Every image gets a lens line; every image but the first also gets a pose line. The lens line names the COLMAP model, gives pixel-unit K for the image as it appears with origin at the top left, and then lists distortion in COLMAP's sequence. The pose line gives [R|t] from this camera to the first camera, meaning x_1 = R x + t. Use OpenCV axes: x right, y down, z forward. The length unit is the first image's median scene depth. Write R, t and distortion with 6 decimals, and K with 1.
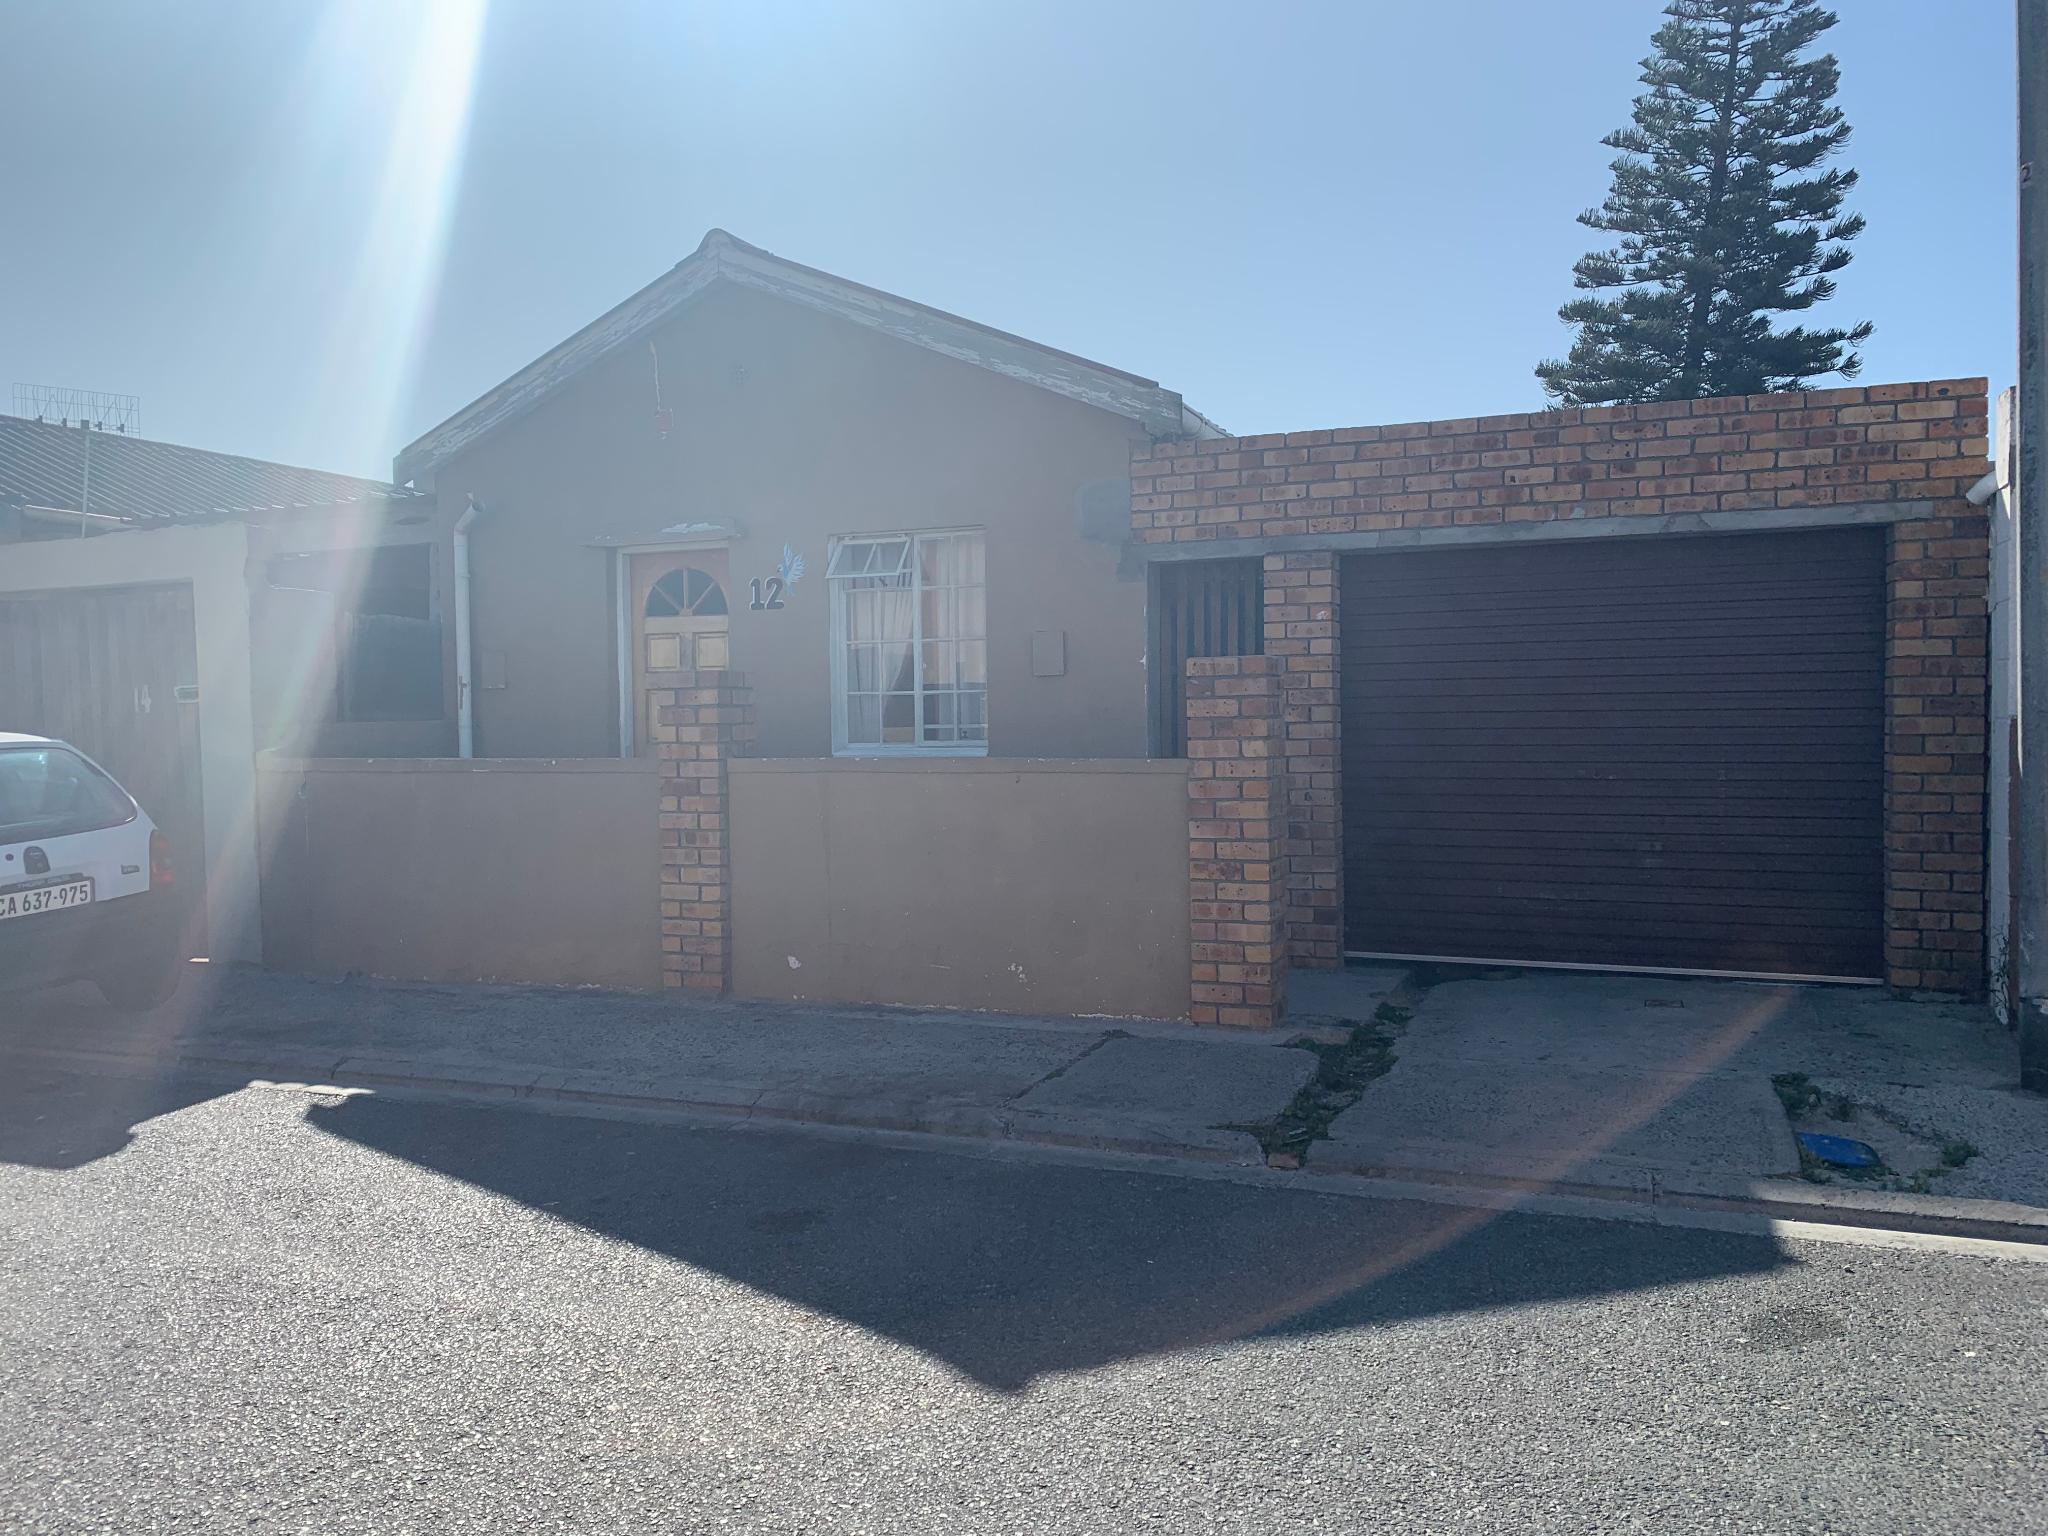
lens RADIAL K [[1574.0, 0, 1023.4], [0, 1574.0, 755.2], [0, 0, 1]] dist [0.048152, -0.051192]
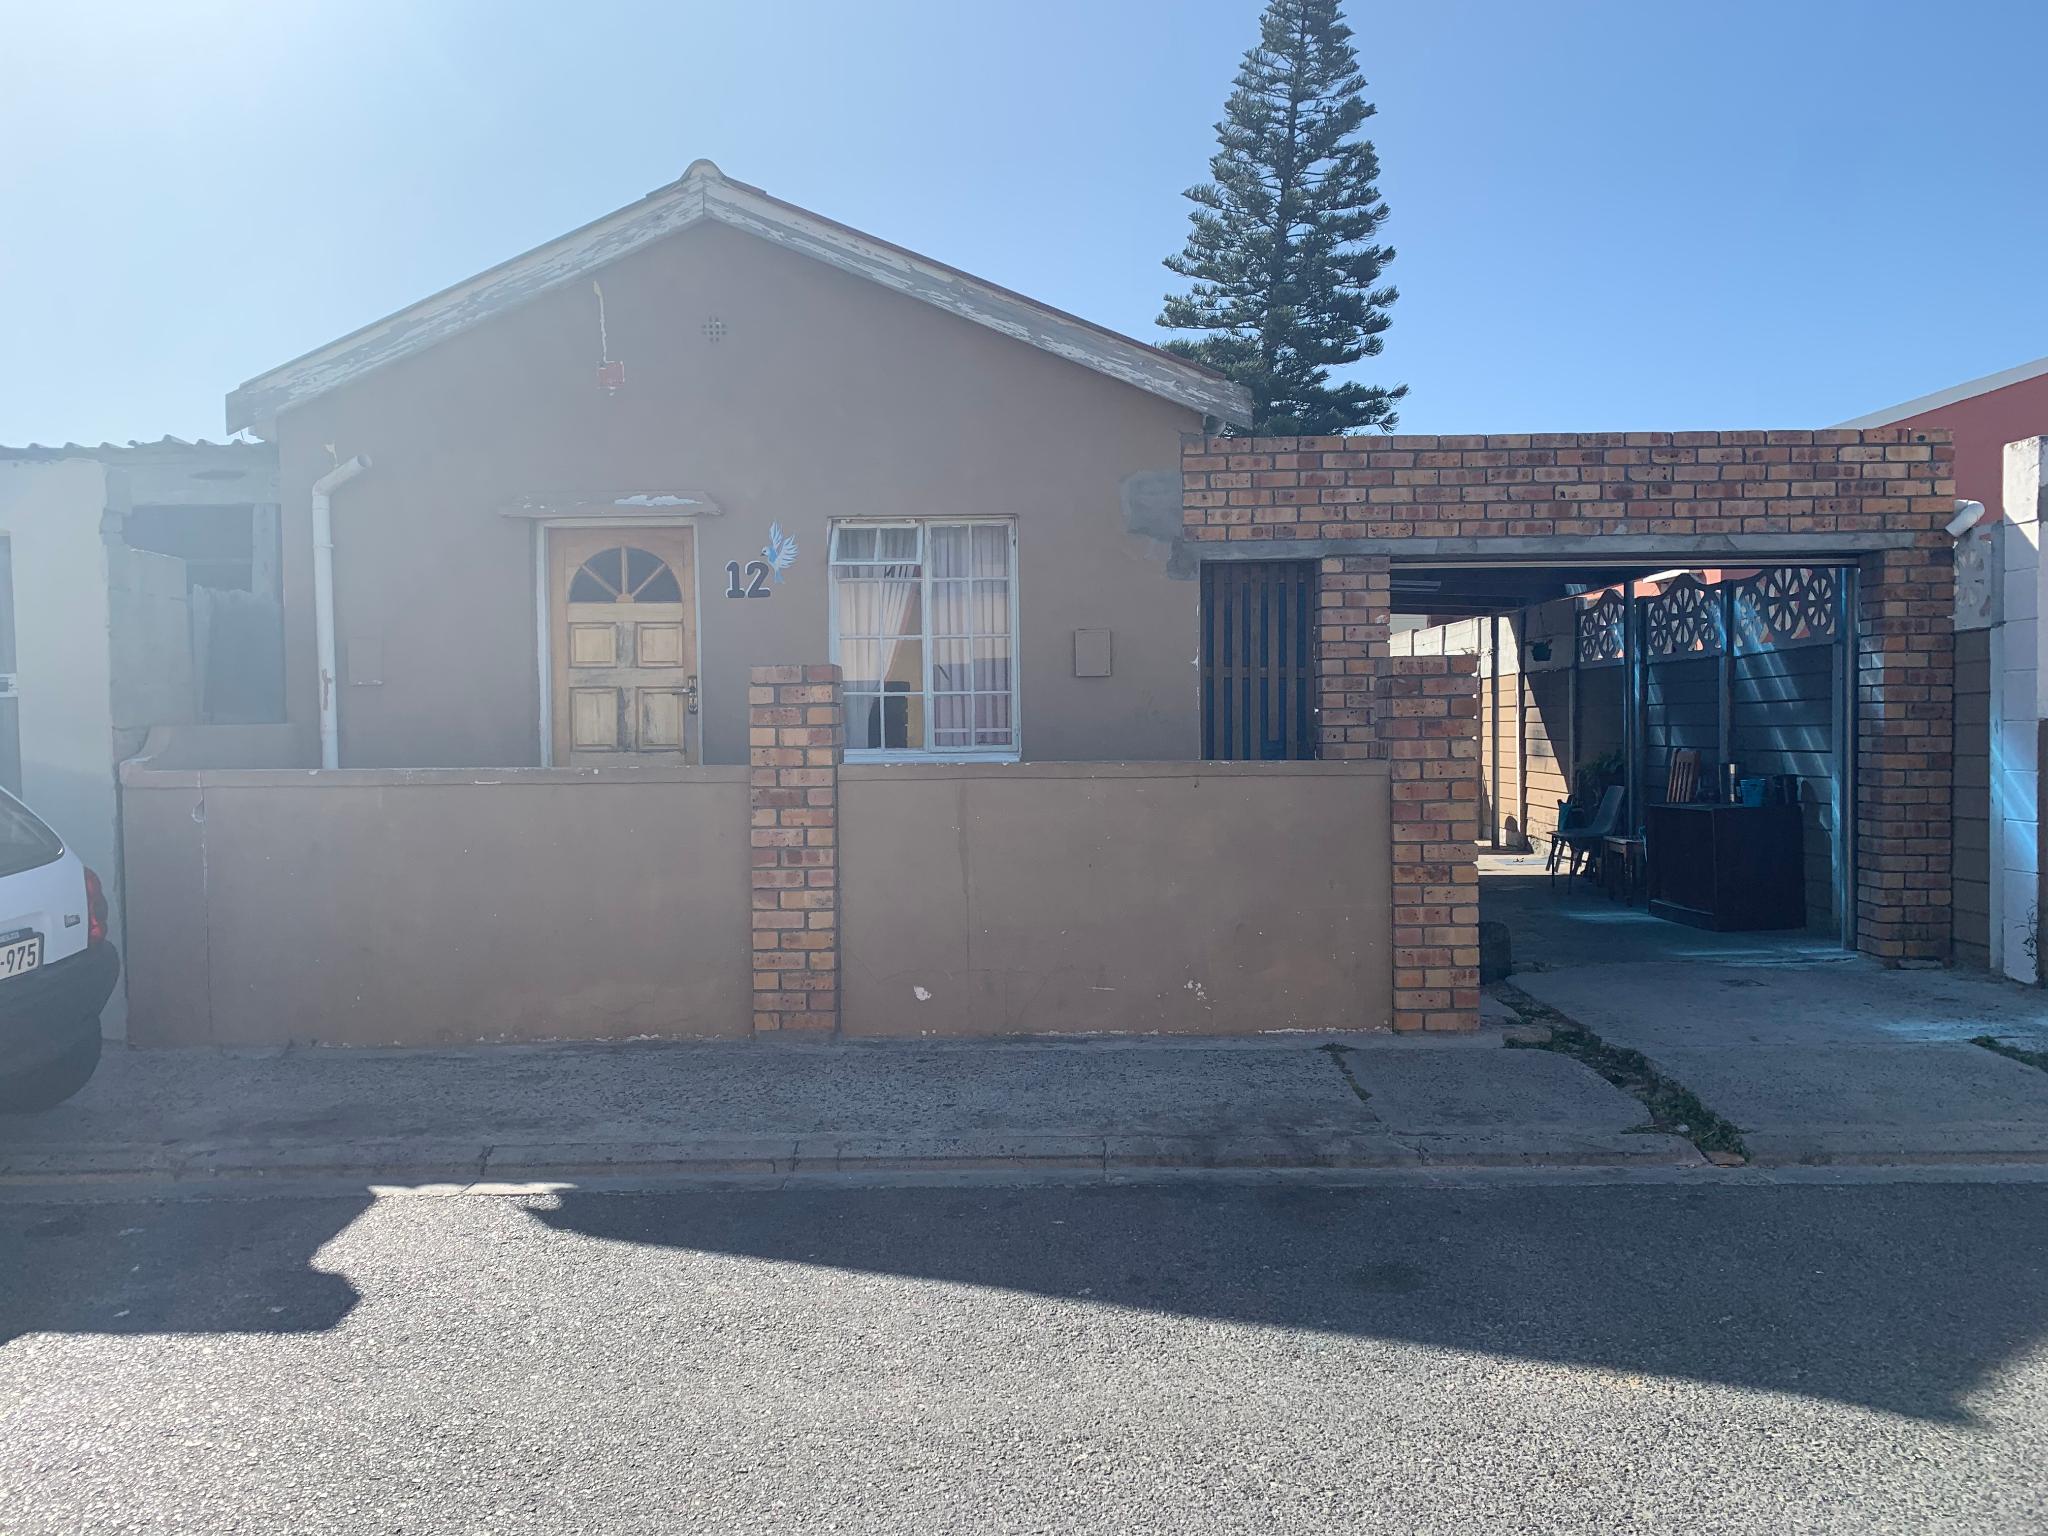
lens RADIAL K [[1574.0, 0, 884.6], [0, 1574.0, 758.0], [0, 0, 1]] dist [0.048152, -0.051192]
pose [[0.931437, -0.004498, 0.363875, -0.476257], [0.008048, 0.999934, -0.008239, 0.005718], [-0.363813, 0.010602, 0.931411, 0.176559]]
